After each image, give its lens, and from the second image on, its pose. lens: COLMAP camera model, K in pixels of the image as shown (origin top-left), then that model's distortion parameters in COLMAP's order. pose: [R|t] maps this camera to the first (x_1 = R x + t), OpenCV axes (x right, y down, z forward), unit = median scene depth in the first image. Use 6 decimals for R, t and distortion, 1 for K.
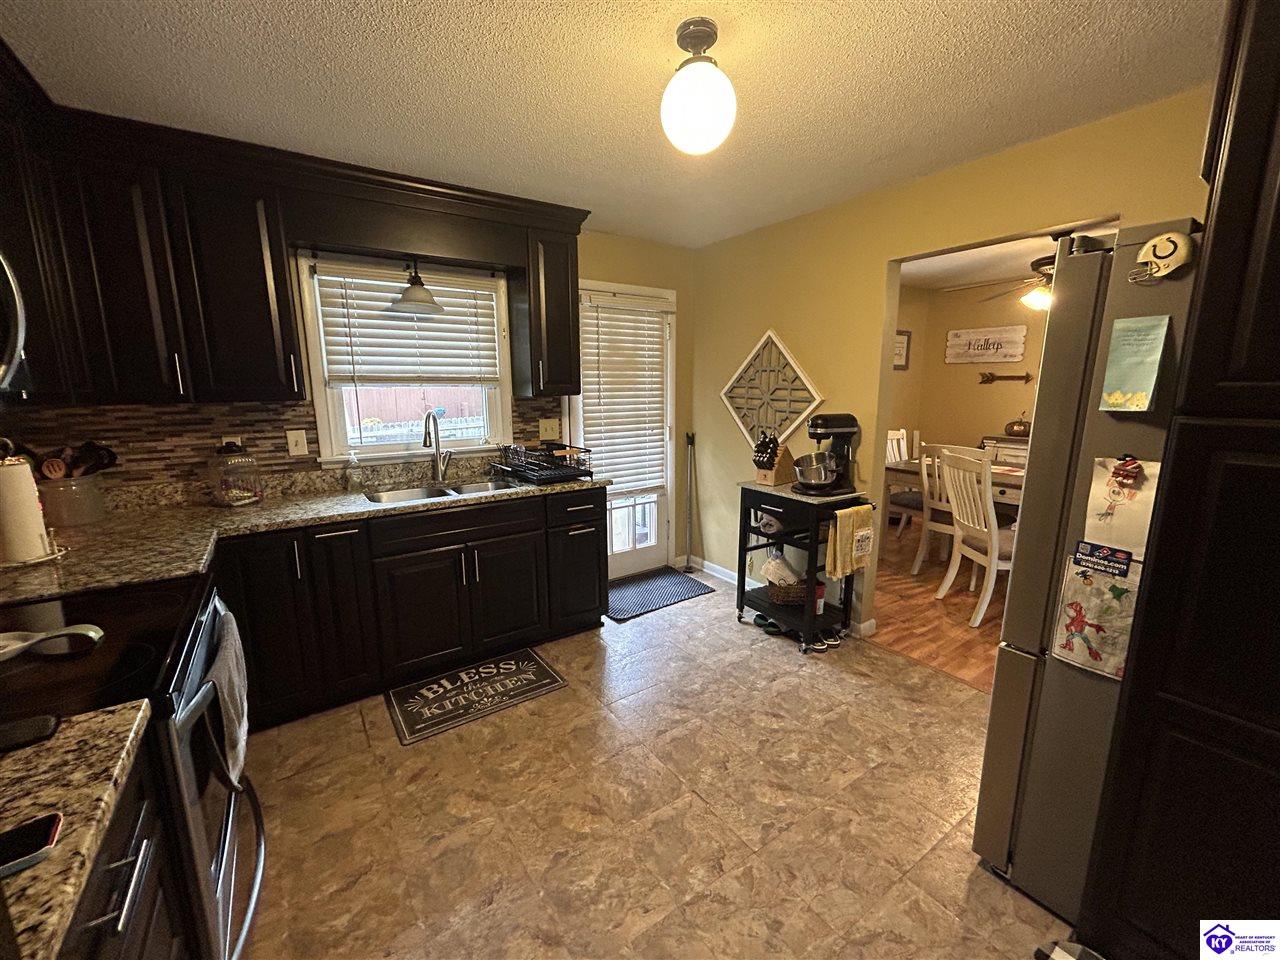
lens RADIAL K [[521.8, 0, 640.0], [0, 521.8, 479.6], [0, 0, 1]] dist [-0.001343, -0.000188]
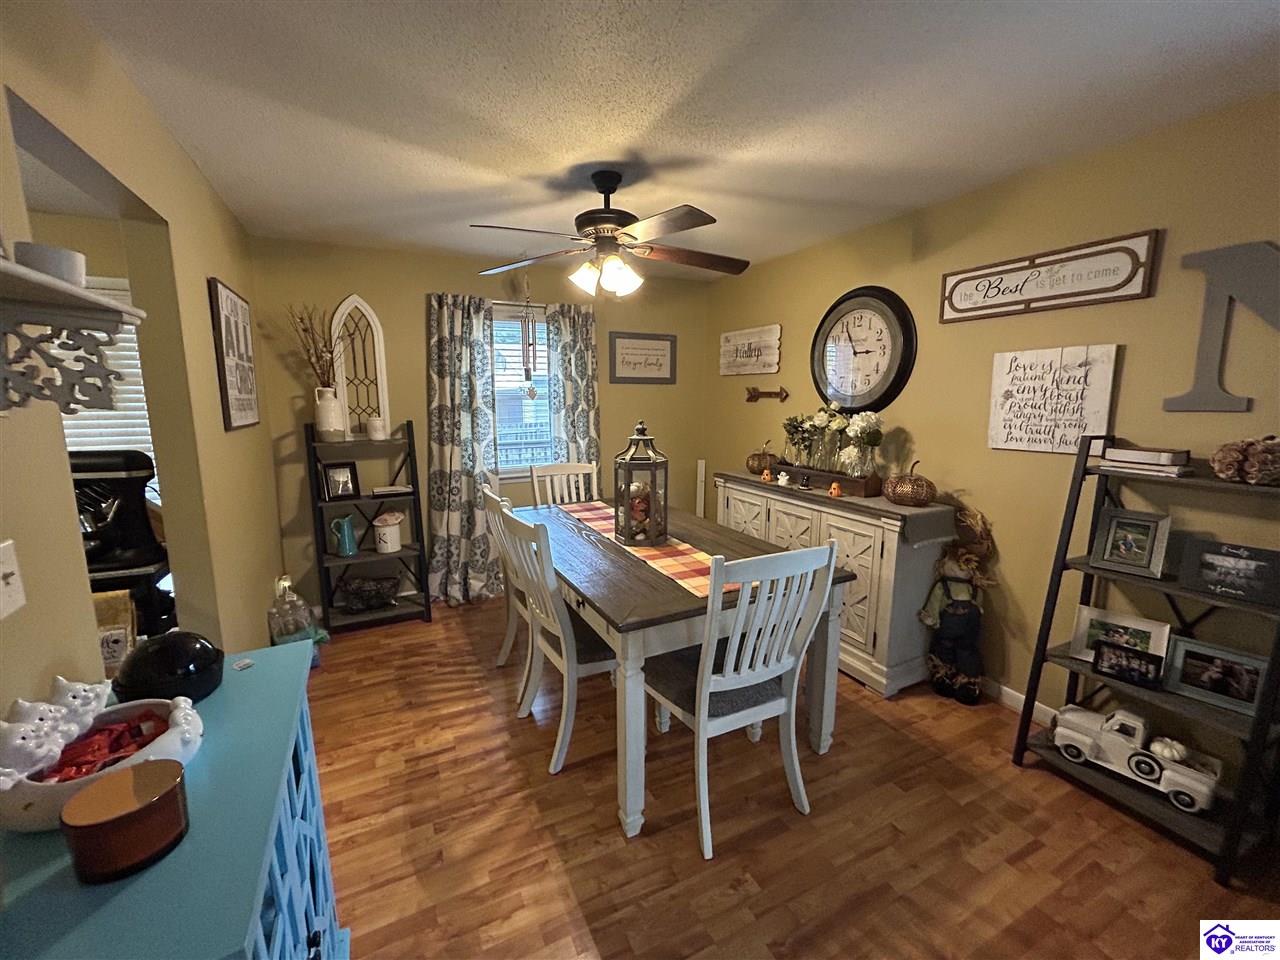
lens RADIAL K [[521.8, 0, 637.5], [0, 521.8, 481.5], [0, 0, 1]] dist [-0.001343, -0.000188]
pose [[0.990937, 0.027858, -0.131404, 0.608453], [-0.031133, 0.999252, -0.022931, -0.046290], [0.130667, 0.026814, 0.991064, 0.231539]]
